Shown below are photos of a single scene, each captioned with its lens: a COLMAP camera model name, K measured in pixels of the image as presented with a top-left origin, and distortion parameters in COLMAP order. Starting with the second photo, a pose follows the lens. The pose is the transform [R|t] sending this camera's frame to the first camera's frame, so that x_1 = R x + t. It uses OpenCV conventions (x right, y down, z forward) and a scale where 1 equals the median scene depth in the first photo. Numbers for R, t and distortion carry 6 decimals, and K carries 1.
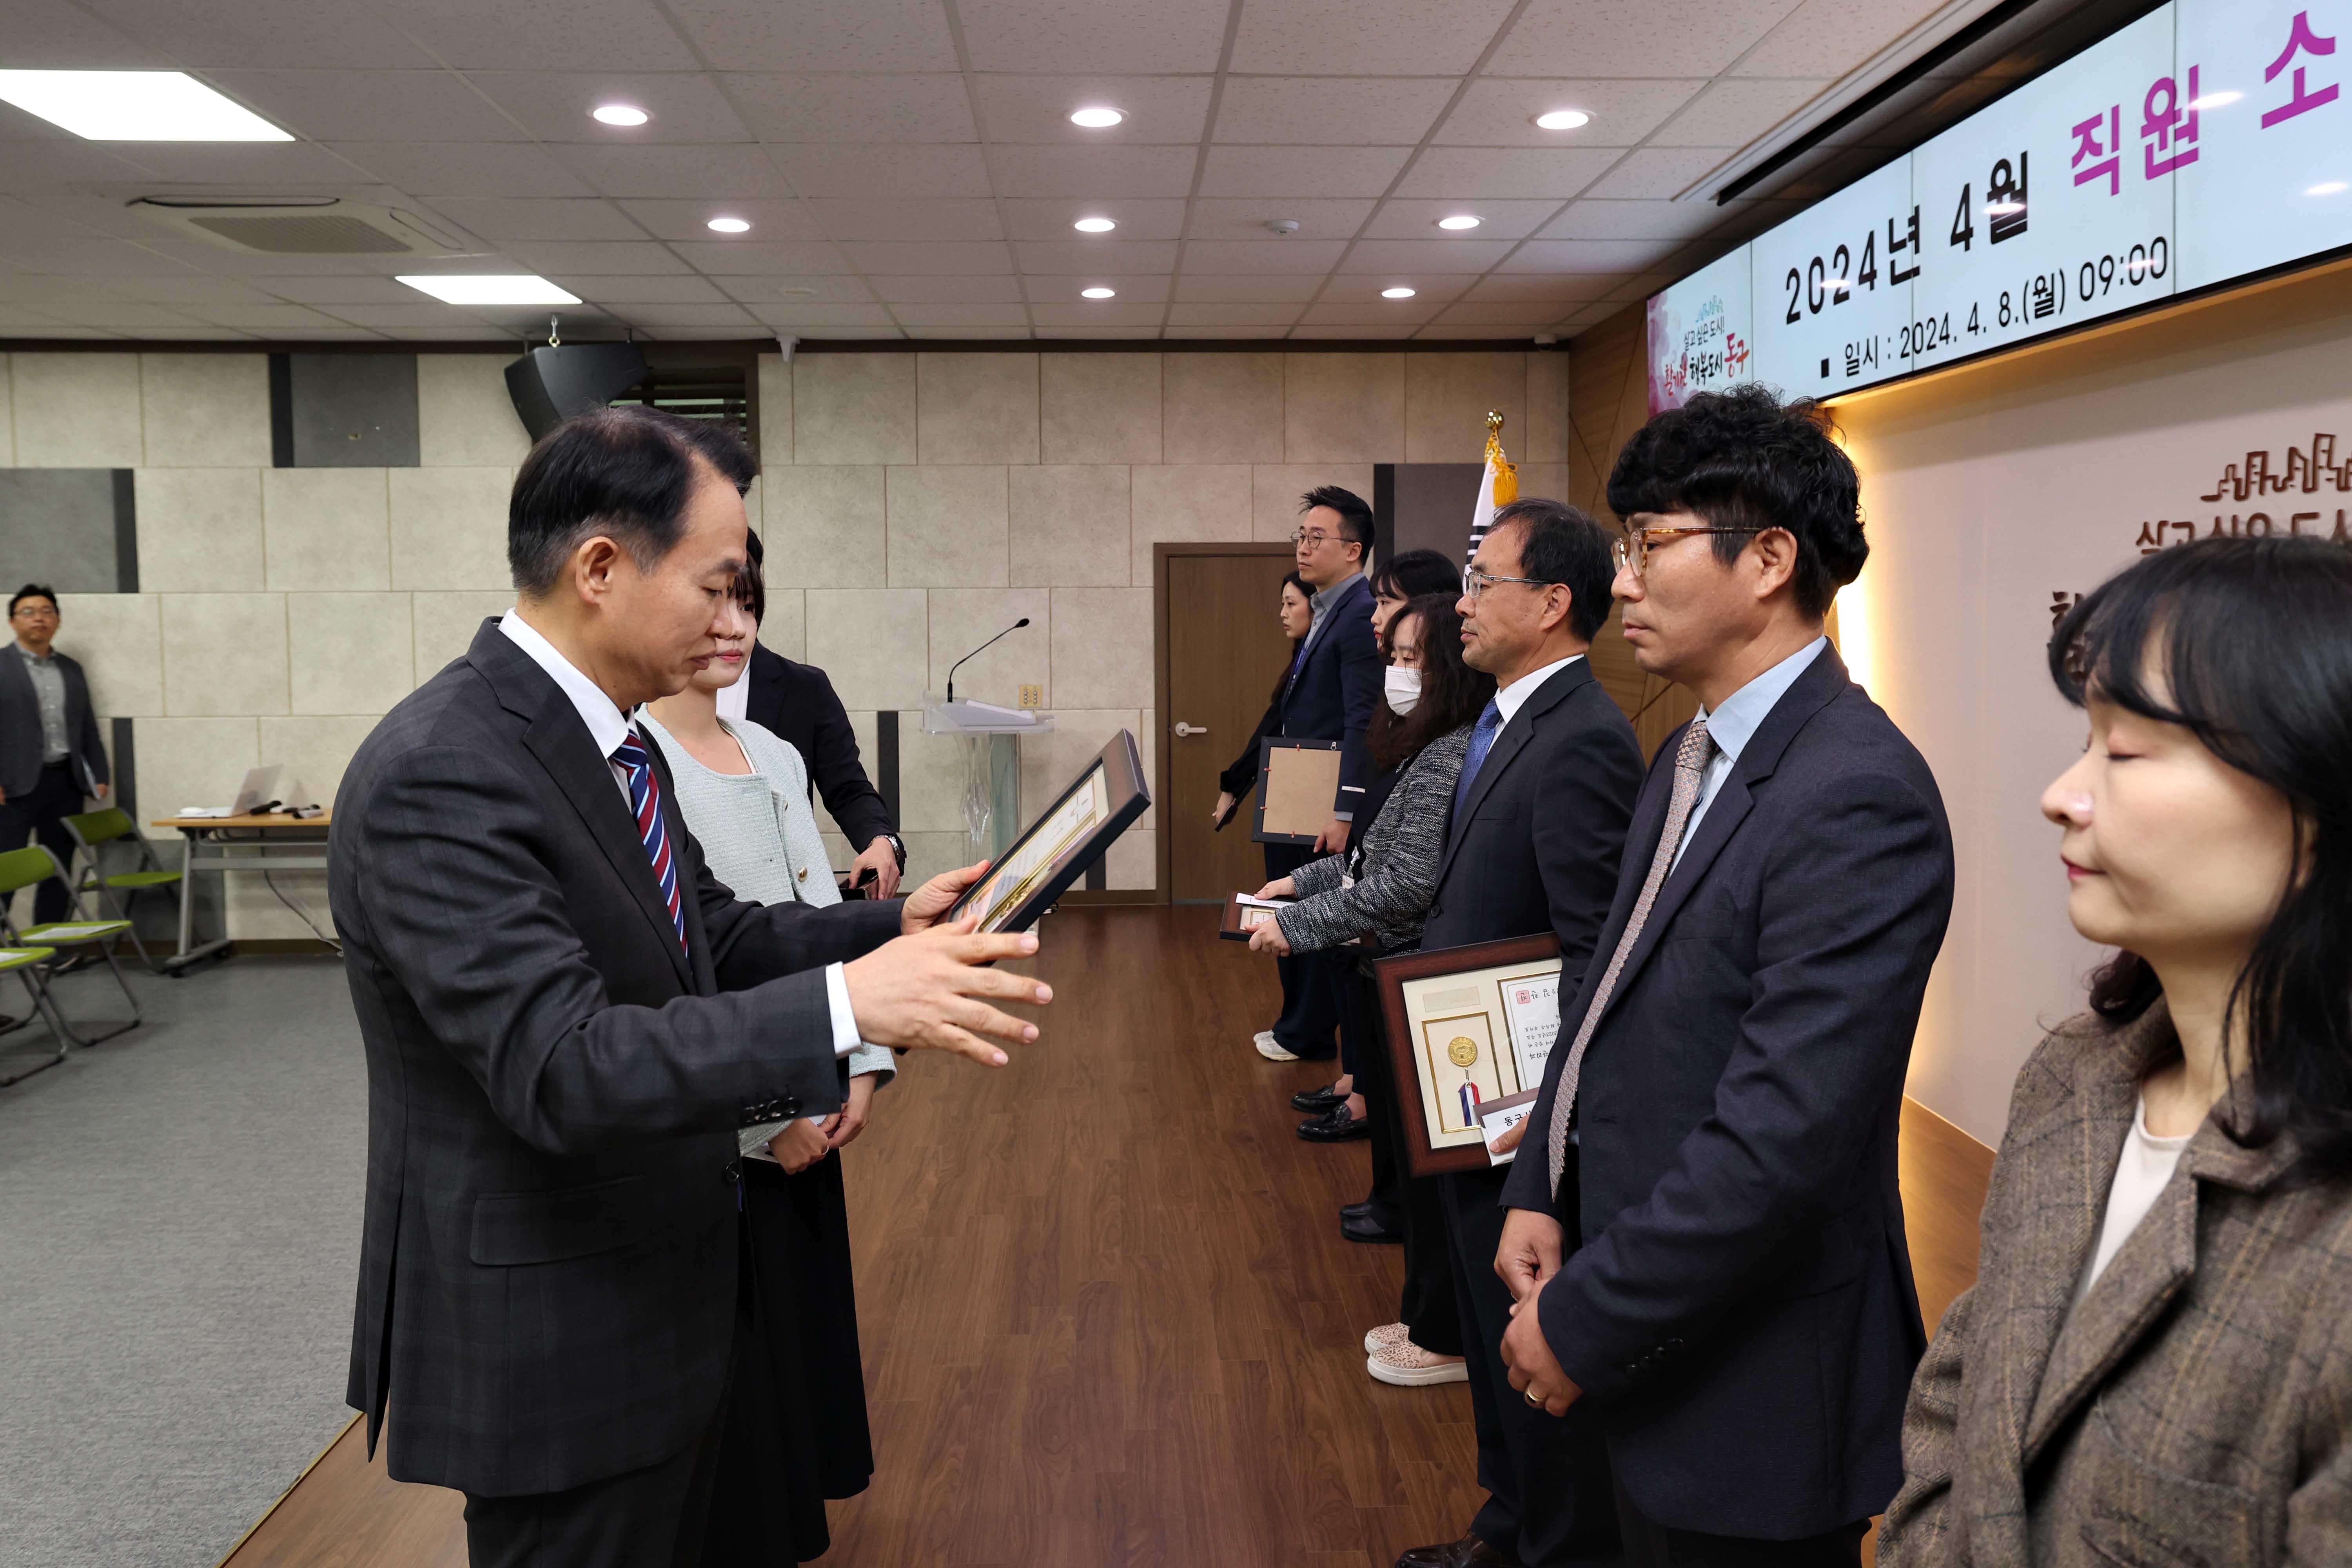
lens RADIAL K [[1654.6, 0, 1142.7], [0, 1654.6, 683.5], [0, 0, 1]] dist [0.000821, 0.013498]
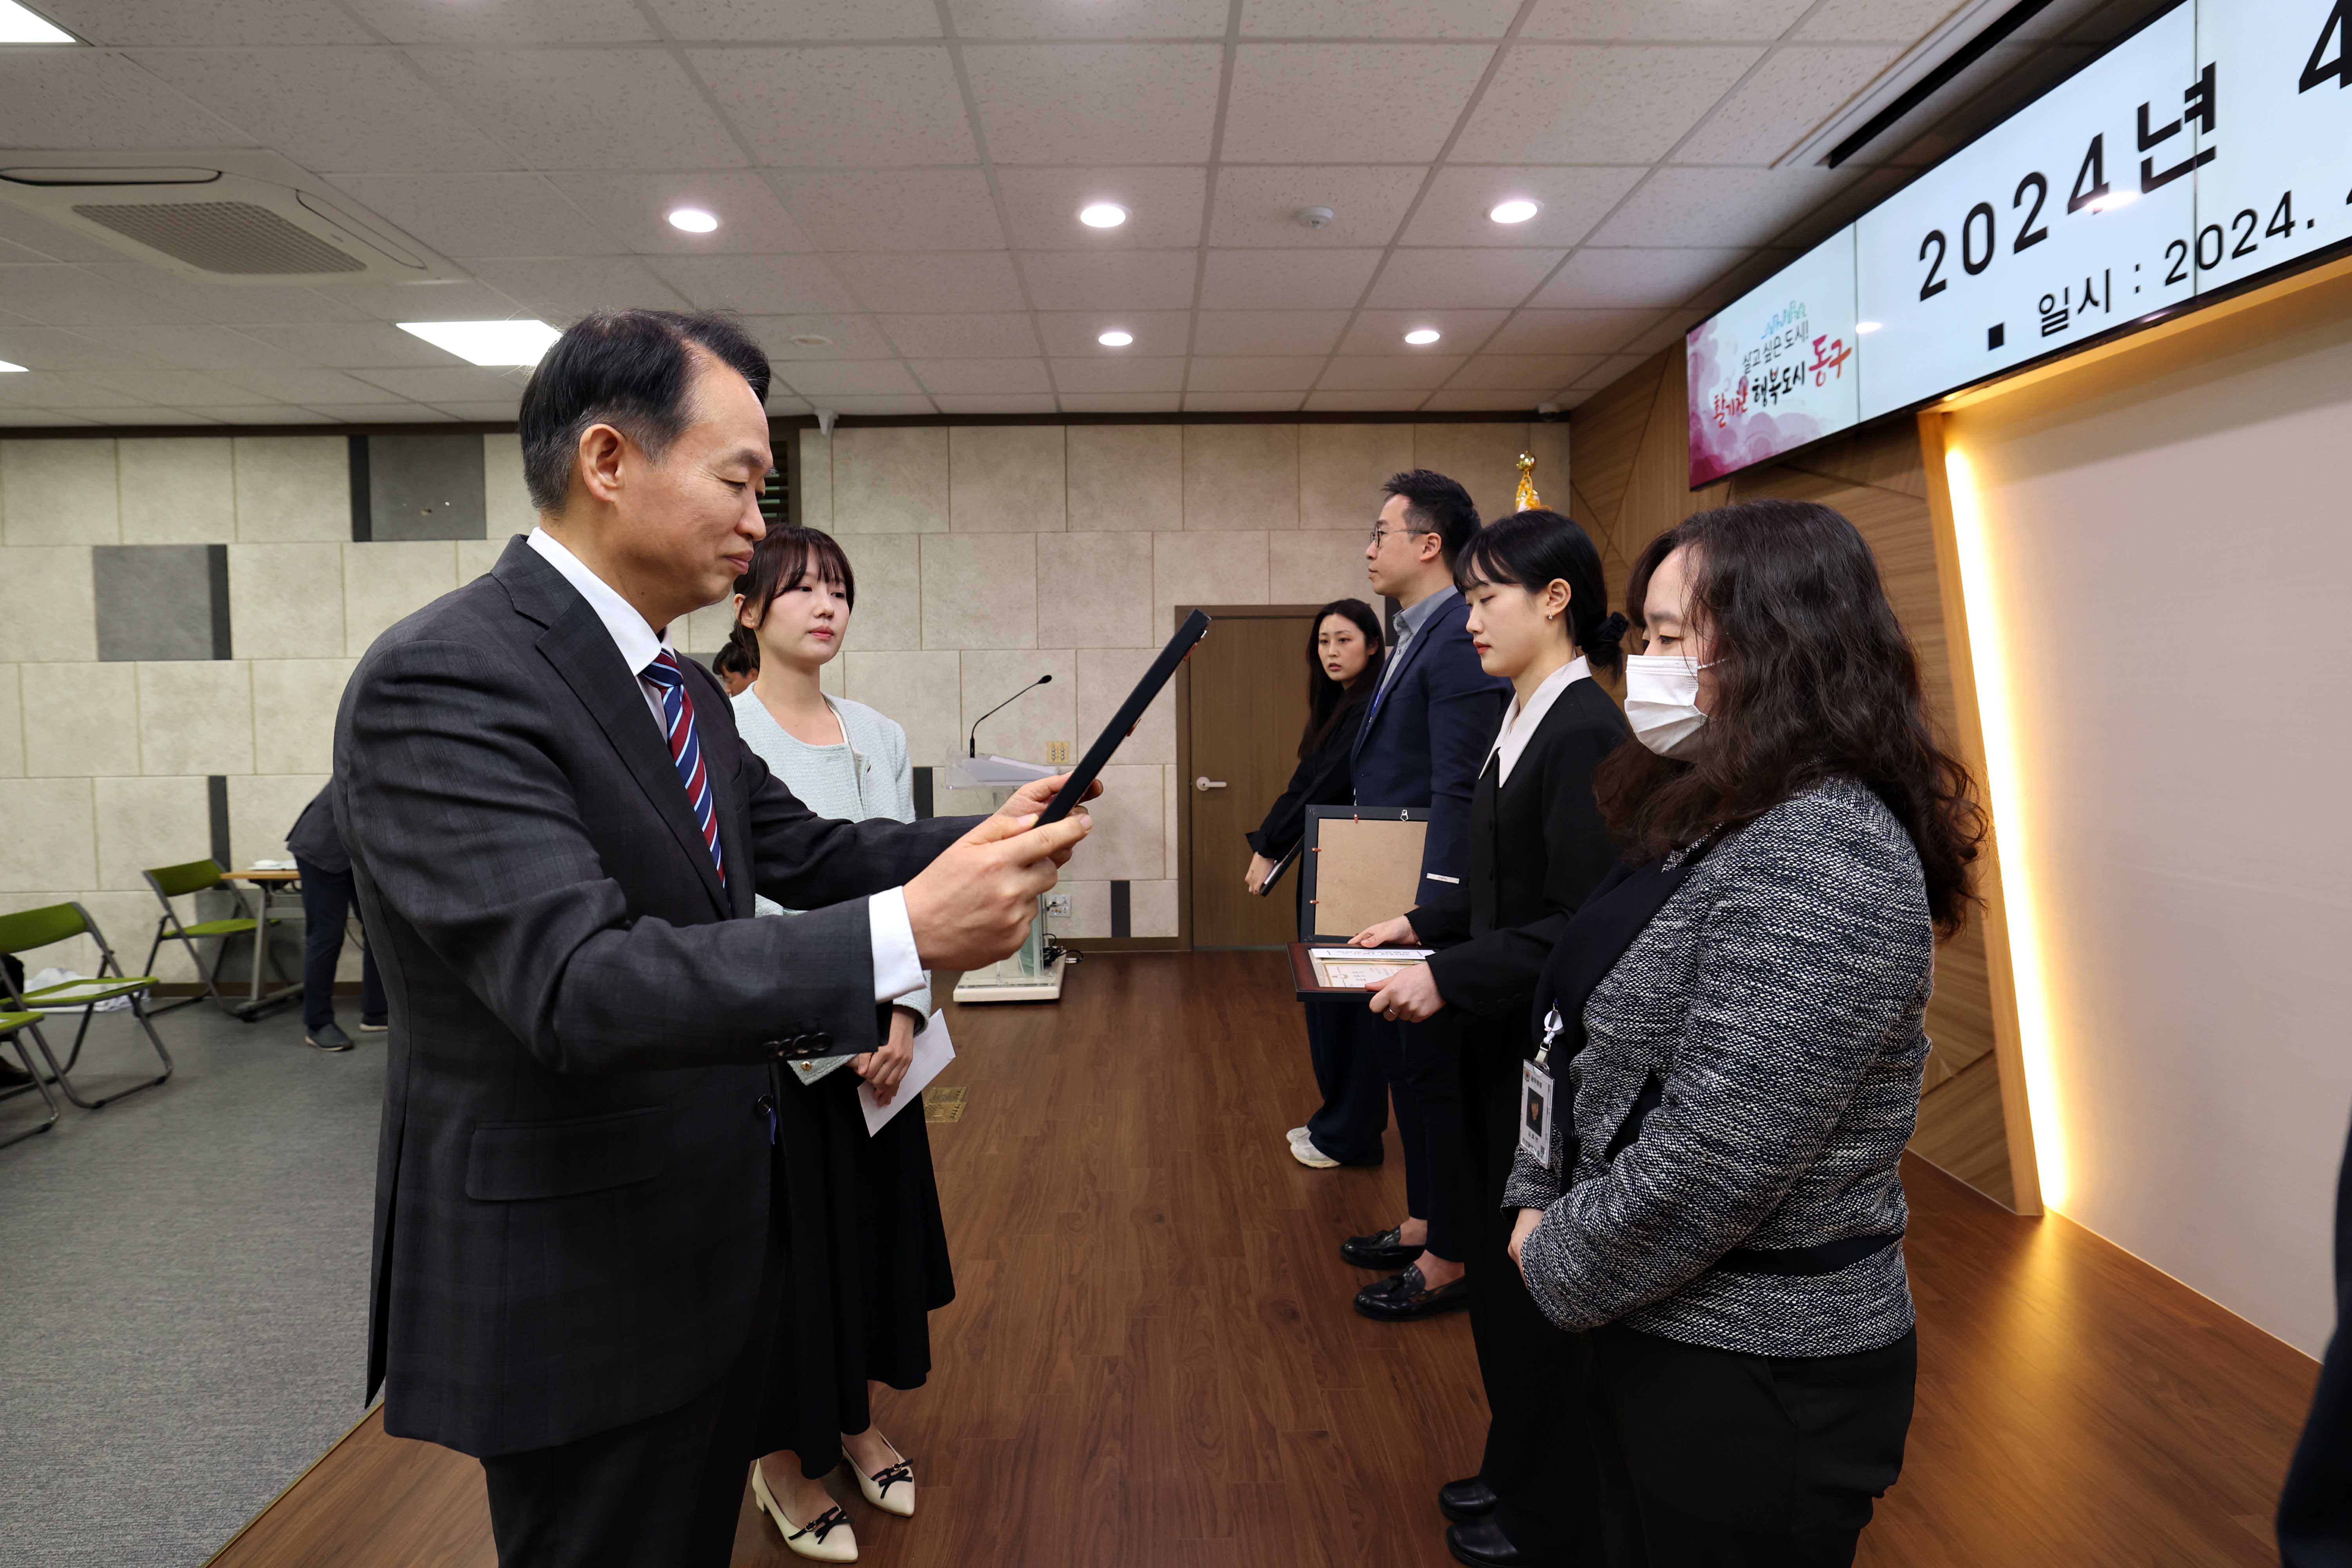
lens RADIAL K [[1164.8, 0, 1154.8], [0, 1164.8, 738.3], [0, 0, 1]] dist [-0.026950, 0.010695]
pose [[0.999865, -0.003957, -0.015946, 0.006688], [0.003800, 0.999944, -0.009871, 0.007743], [0.015984, 0.009809, 0.999824, 0.333155]]
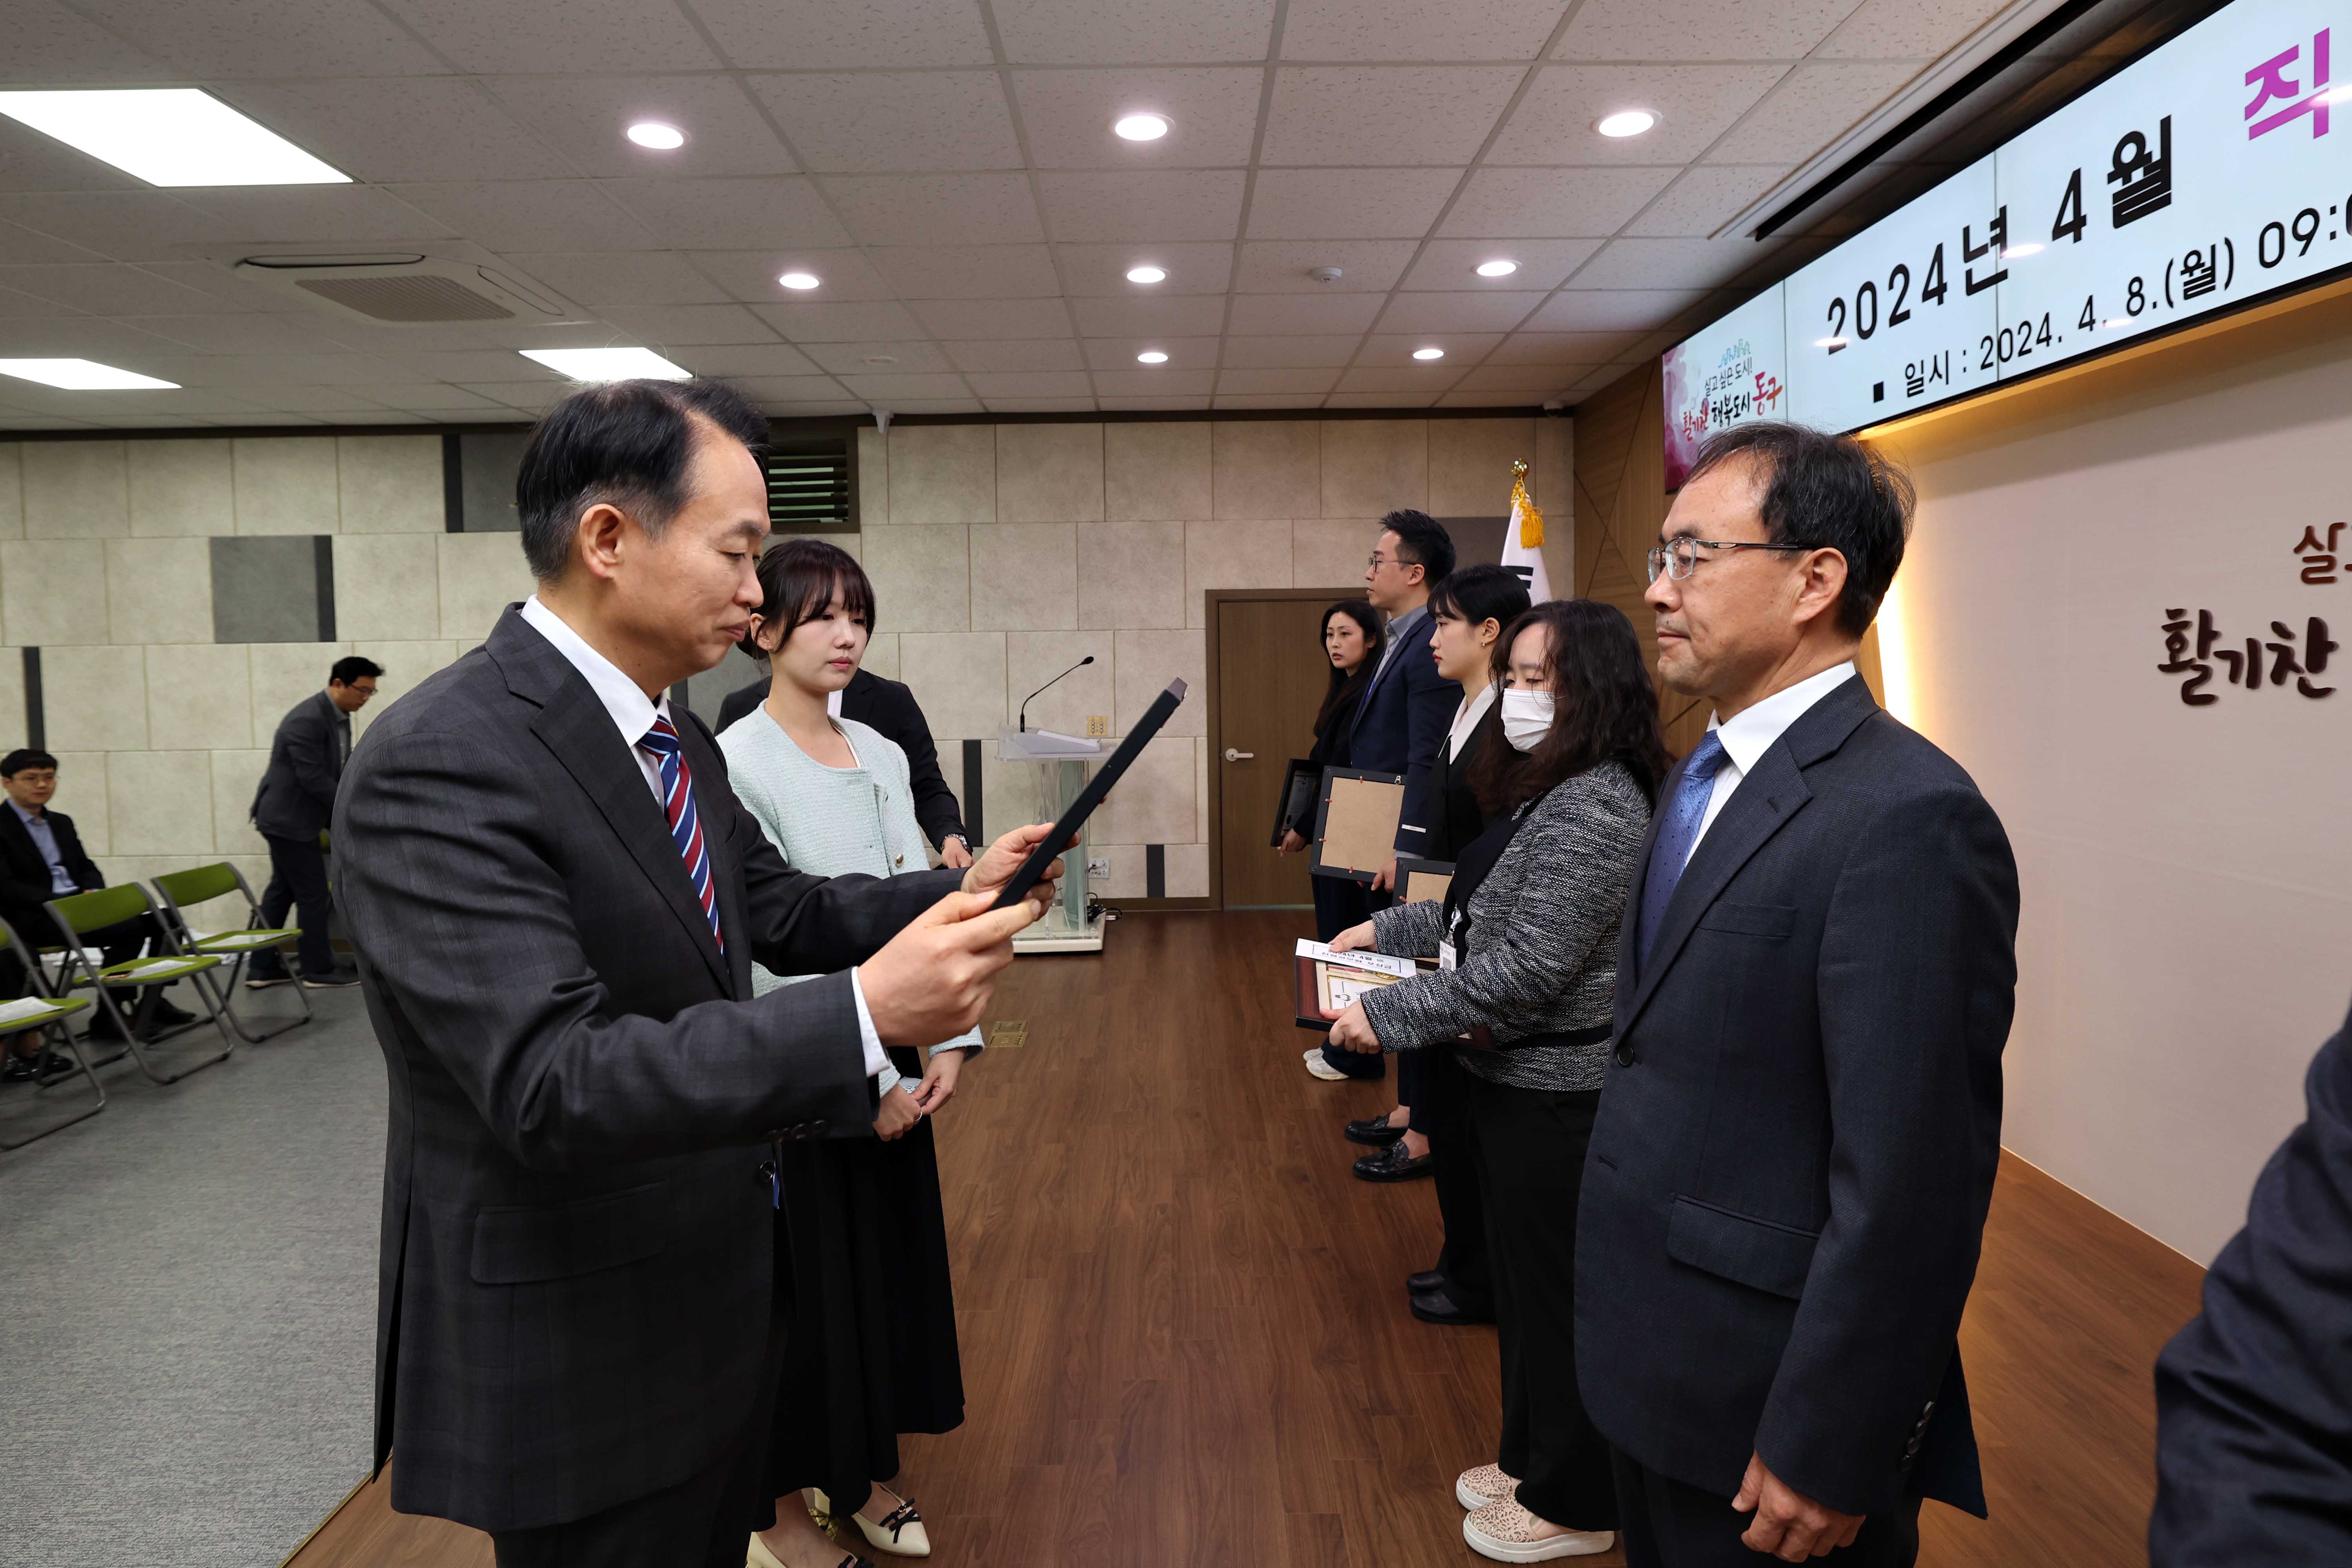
lens RADIAL K [[1239.3, 0, 1163.4], [0, 1239.3, 707.1], [0, 0, 1]] dist [-0.029331, 0.011114]
pose [[0.999556, -0.005892, -0.029208, 0.002811], [0.005705, 0.999963, -0.006498, 0.000615], [0.029245, 0.006328, 0.999552, 0.194511]]
